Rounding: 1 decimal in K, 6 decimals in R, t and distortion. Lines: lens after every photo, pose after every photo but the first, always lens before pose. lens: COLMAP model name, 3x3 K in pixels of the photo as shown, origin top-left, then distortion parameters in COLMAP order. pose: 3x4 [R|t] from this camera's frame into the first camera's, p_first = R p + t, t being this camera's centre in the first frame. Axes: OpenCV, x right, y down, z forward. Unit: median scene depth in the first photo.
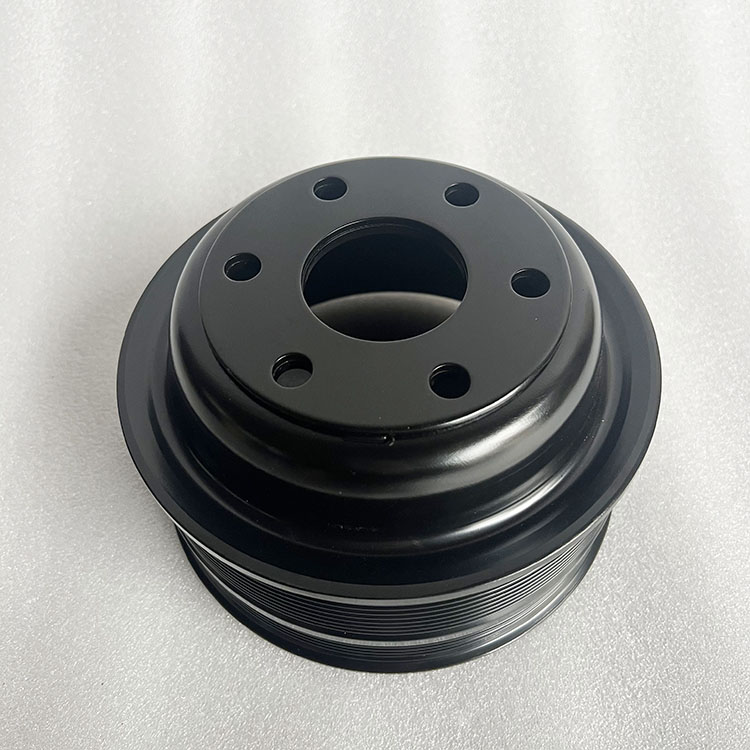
lens RADIAL K [[774.5, 0, 377.3], [0, 774.5, 375.6], [0, 0, 1]] dist [-0.024565, 0.000000]
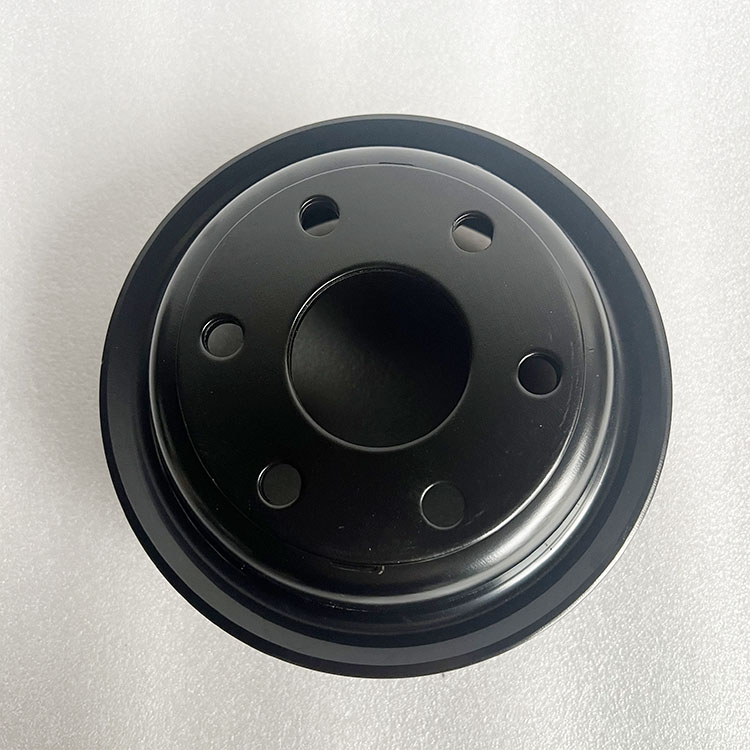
lens RADIAL K [[774.5, 0, 372.2], [0, 774.5, 375.1], [0, 0, 1]] dist [-0.024565, 0.000000]
pose [[0.999756, 0.020735, -0.007637, 0.004096], [-0.015397, 0.901592, 0.432313, -0.440331], [0.015850, -0.432090, 0.901691, 0.153107]]
